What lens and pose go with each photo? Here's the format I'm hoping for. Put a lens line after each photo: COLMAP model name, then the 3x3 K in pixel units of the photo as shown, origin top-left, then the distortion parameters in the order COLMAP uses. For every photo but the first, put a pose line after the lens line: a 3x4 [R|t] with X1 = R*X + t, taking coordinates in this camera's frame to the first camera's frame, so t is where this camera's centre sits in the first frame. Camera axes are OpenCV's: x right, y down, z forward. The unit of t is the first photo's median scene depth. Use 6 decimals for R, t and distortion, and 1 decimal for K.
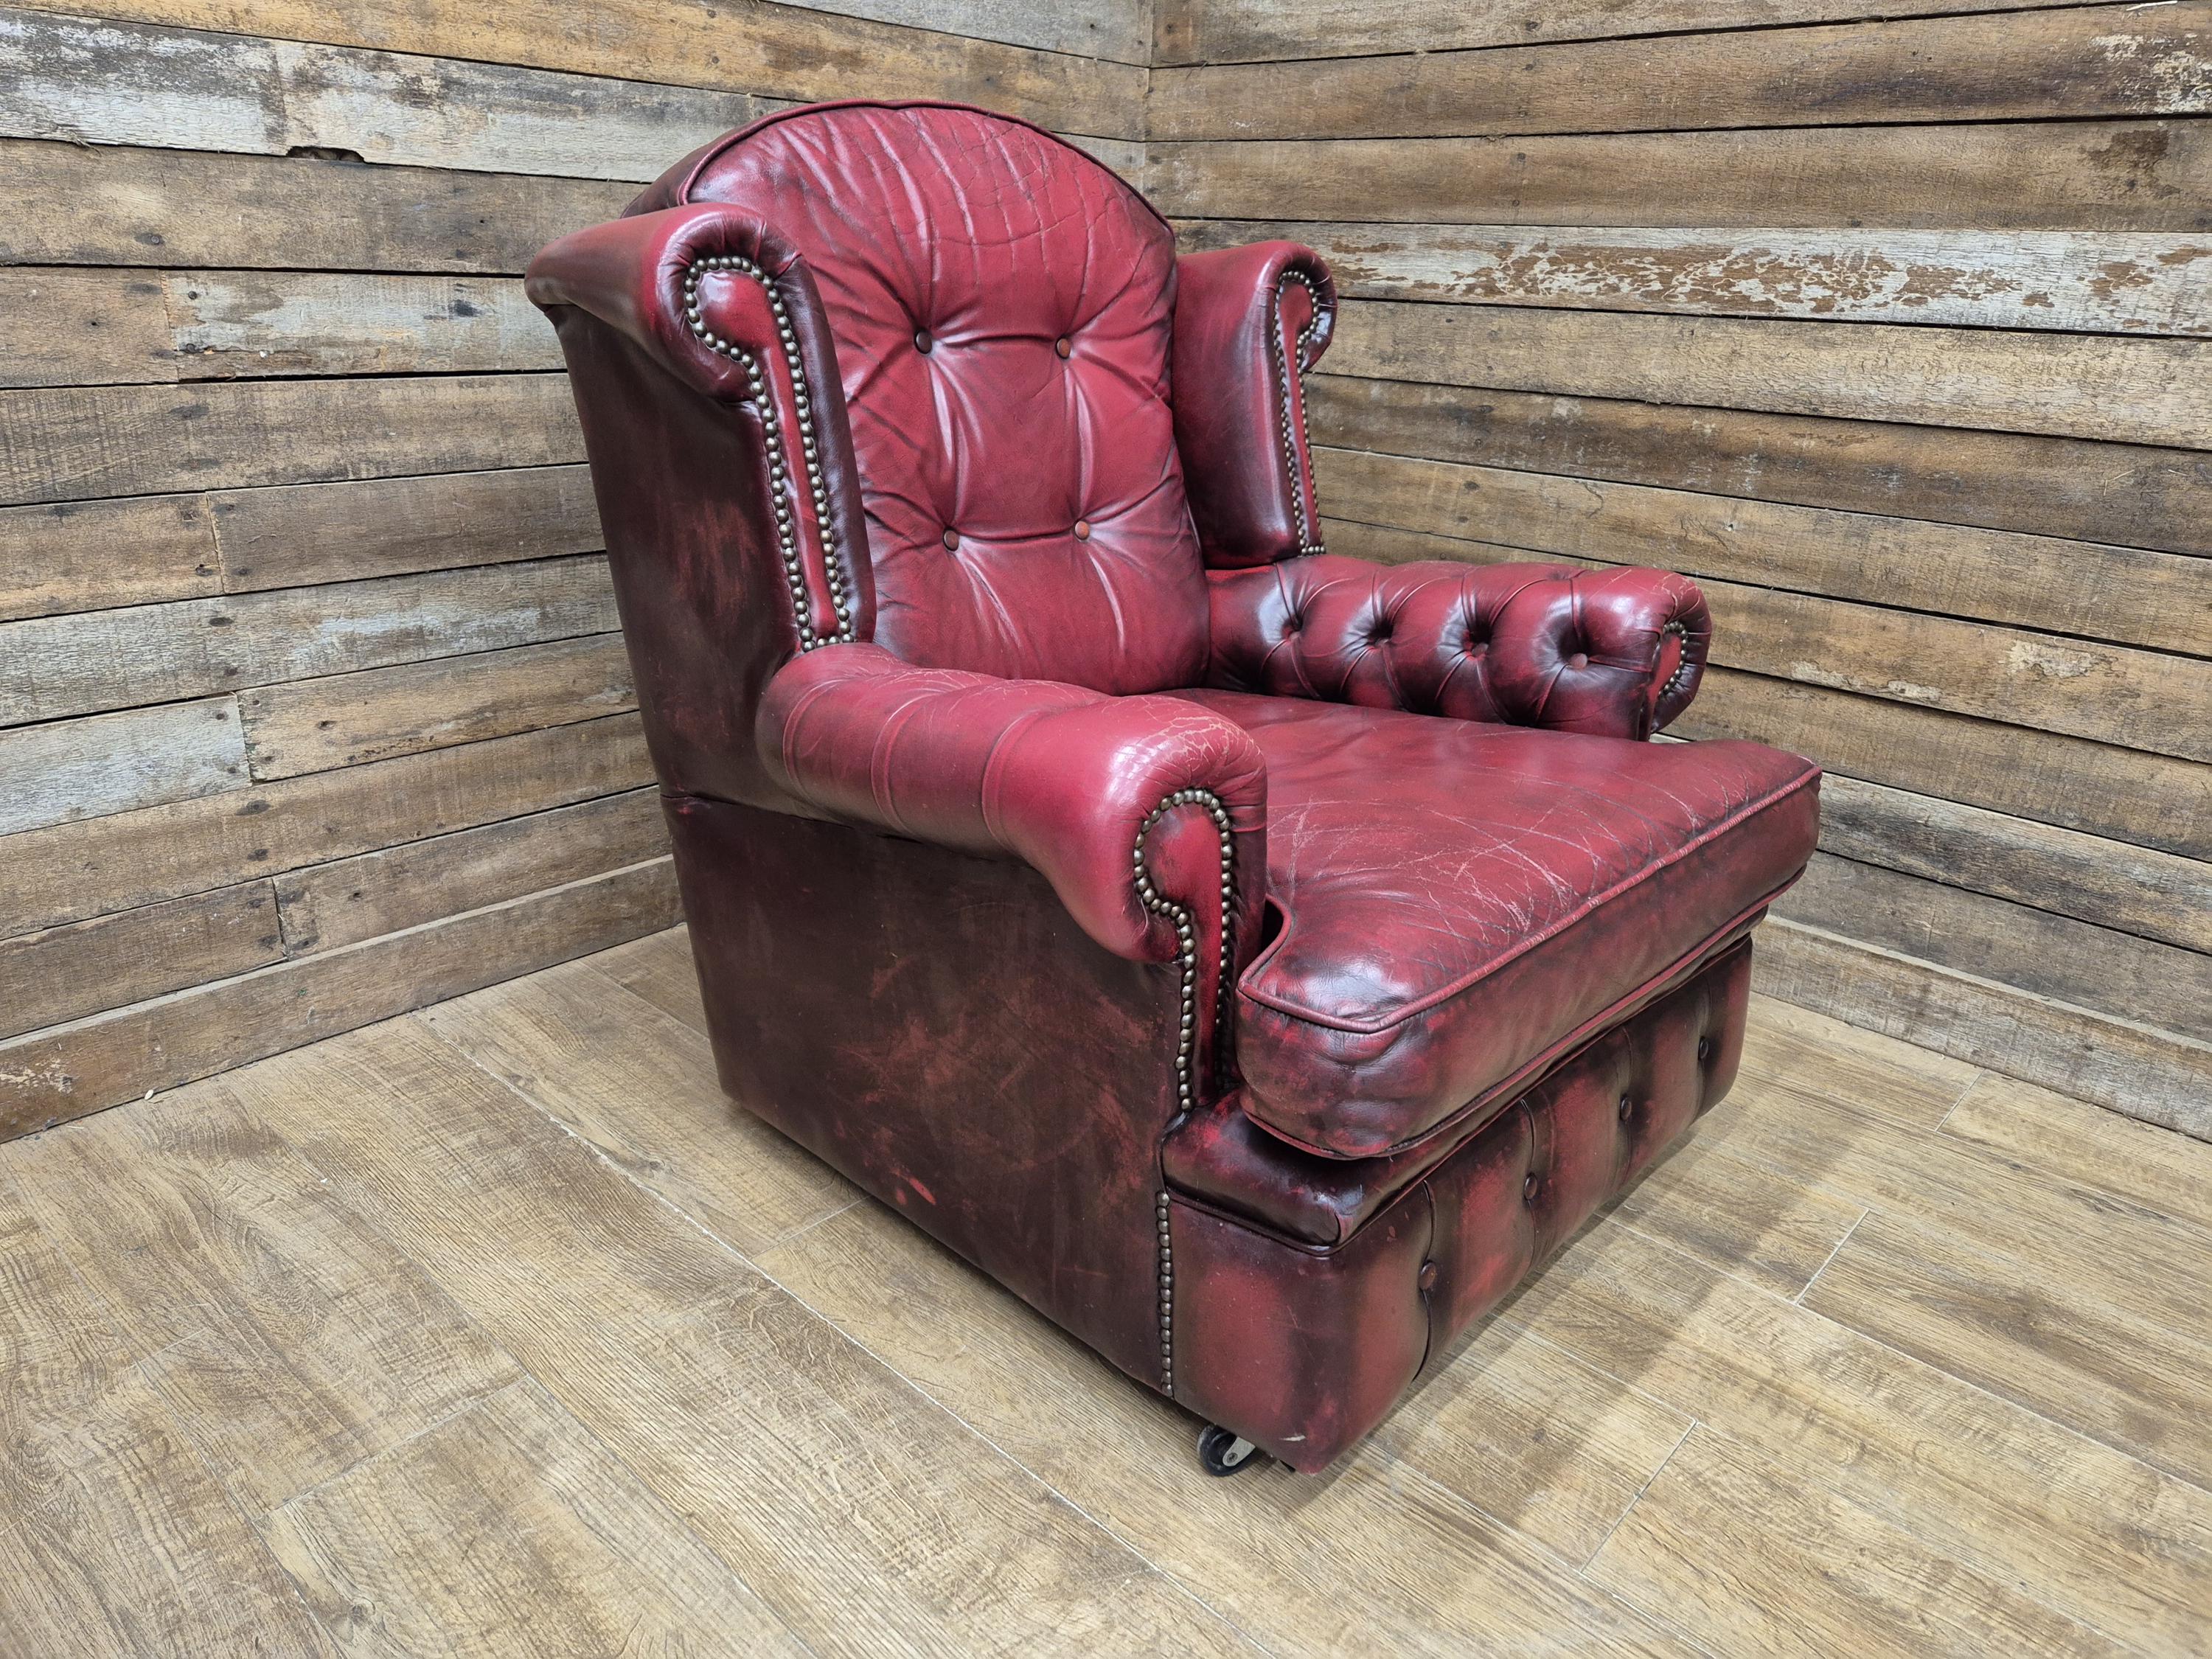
lens RADIAL K [[1469.7, 0, 1090.4], [0, 1469.7, 819.2], [0, 0, 1]] dist [0.076369, -0.054602]
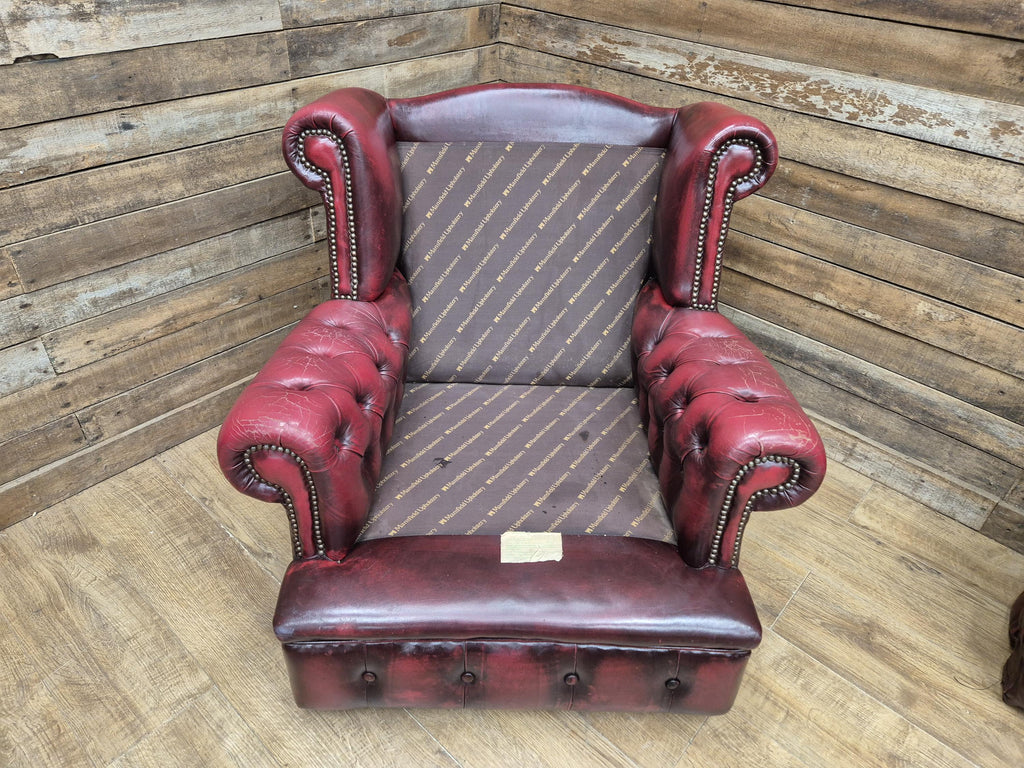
lens RADIAL K [[680.4, 0, 504.8], [0, 680.4, 379.2], [0, 0, 1]] dist [0.076369, -0.054602]
pose [[0.999915, 0.000943, 0.013022, 0.040492], [-0.004485, 0.961491, 0.274801, -0.279395], [-0.012261, -0.274836, 0.961413, 0.073858]]
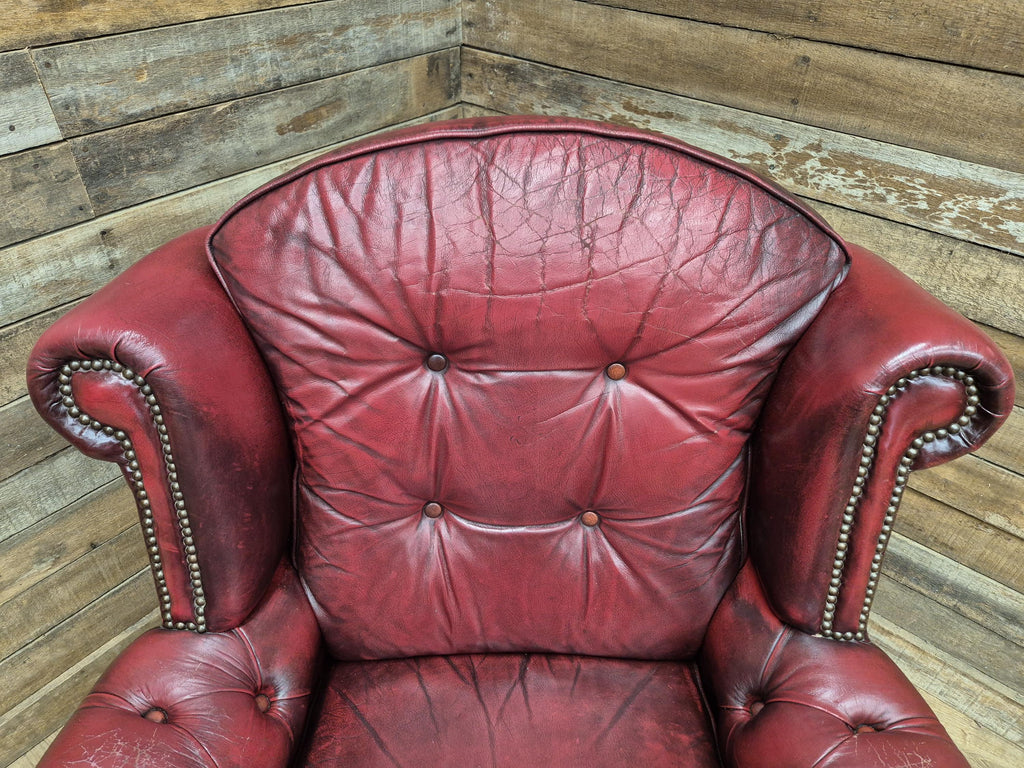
lens RADIAL K [[684.1, 0, 512.0], [0, 684.1, 384.0], [0, 0, 1]] dist [0.075354, -0.062492]
pose [[0.998056, -0.048057, 0.039687, 0.056791], [0.033727, 0.951914, 0.304504, -0.453117], [-0.052412, -0.302574, 0.951684, 0.553043]]
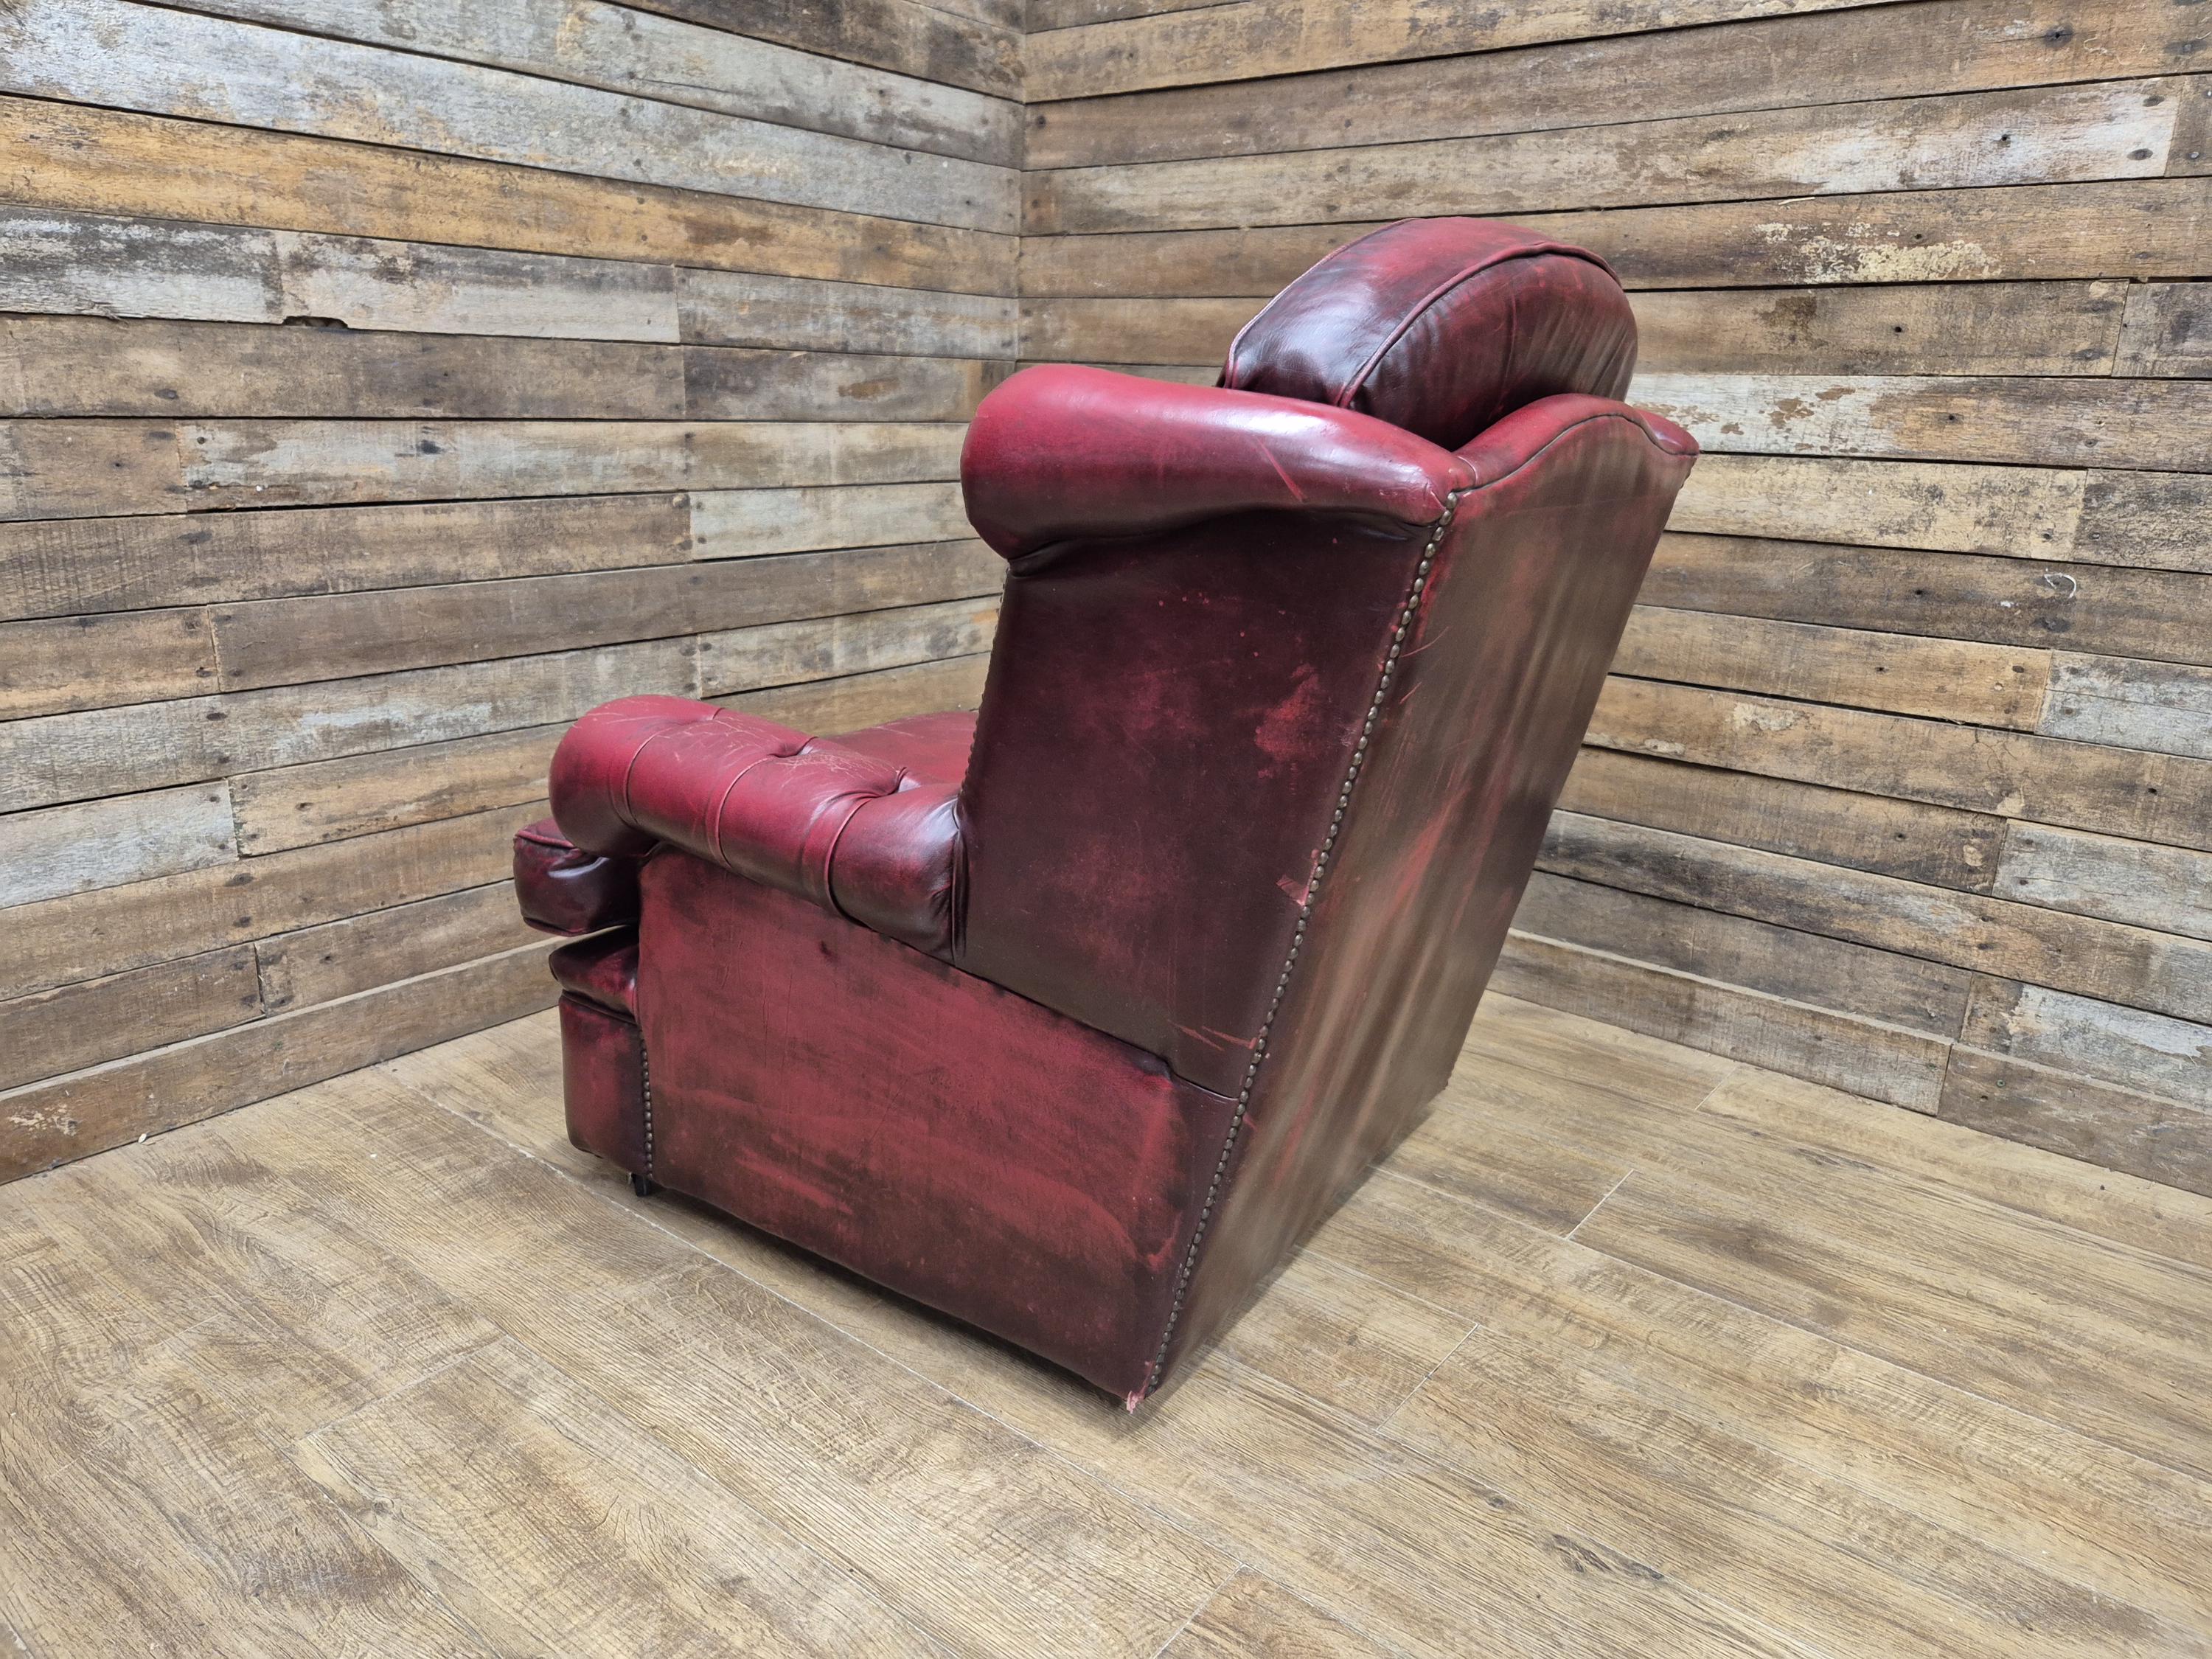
lens RADIAL K [[1473.9, 0, 1090.0], [0, 1473.9, 830.4], [0, 0, 1]] dist [0.070023, -0.048935]
pose [[0.997764, -0.027021, 0.061128, 0.015655], [0.031094, 0.997290, -0.066682, 0.050328], [-0.059161, 0.068434, 0.995900, -0.171877]]
